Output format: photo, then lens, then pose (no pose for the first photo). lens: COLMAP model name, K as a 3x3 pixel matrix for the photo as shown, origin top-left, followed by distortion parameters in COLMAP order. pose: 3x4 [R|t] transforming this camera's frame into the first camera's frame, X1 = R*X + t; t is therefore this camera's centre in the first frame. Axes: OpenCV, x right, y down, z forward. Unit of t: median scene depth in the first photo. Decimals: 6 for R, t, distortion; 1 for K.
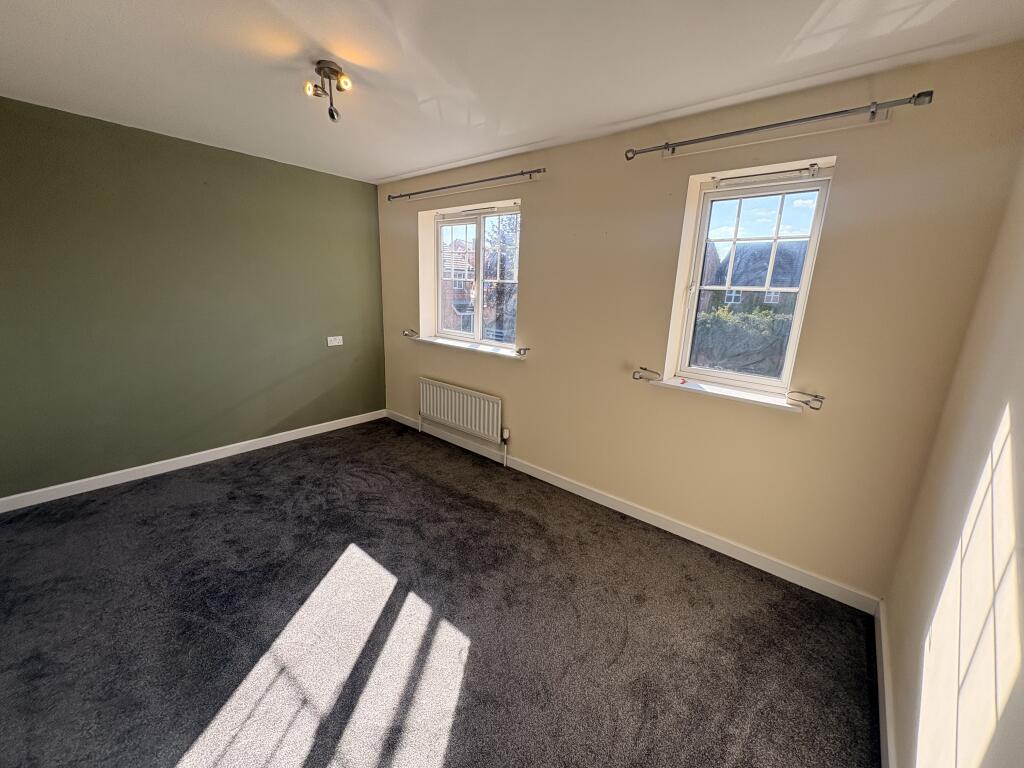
lens RADIAL K [[408.6, 0, 508.9], [0, 408.6, 390.0], [0, 0, 1]] dist [-0.000560, -0.000049]
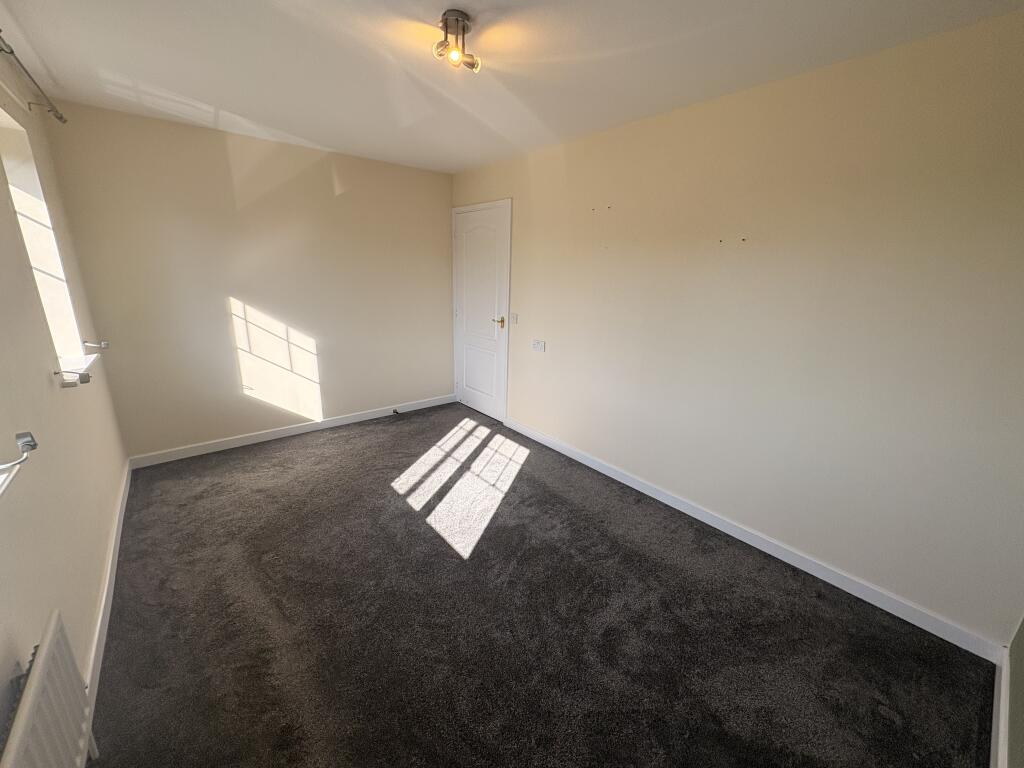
lens RADIAL K [[408.6, 0, 510.8], [0, 408.6, 382.8], [0, 0, 1]] dist [-0.000560, -0.000049]
pose [[-0.984897, -0.100589, 0.140923, -0.756294], [-0.017365, 0.867210, 0.497639, -0.567361], [-0.172267, 0.487677, -0.855860, 2.099590]]
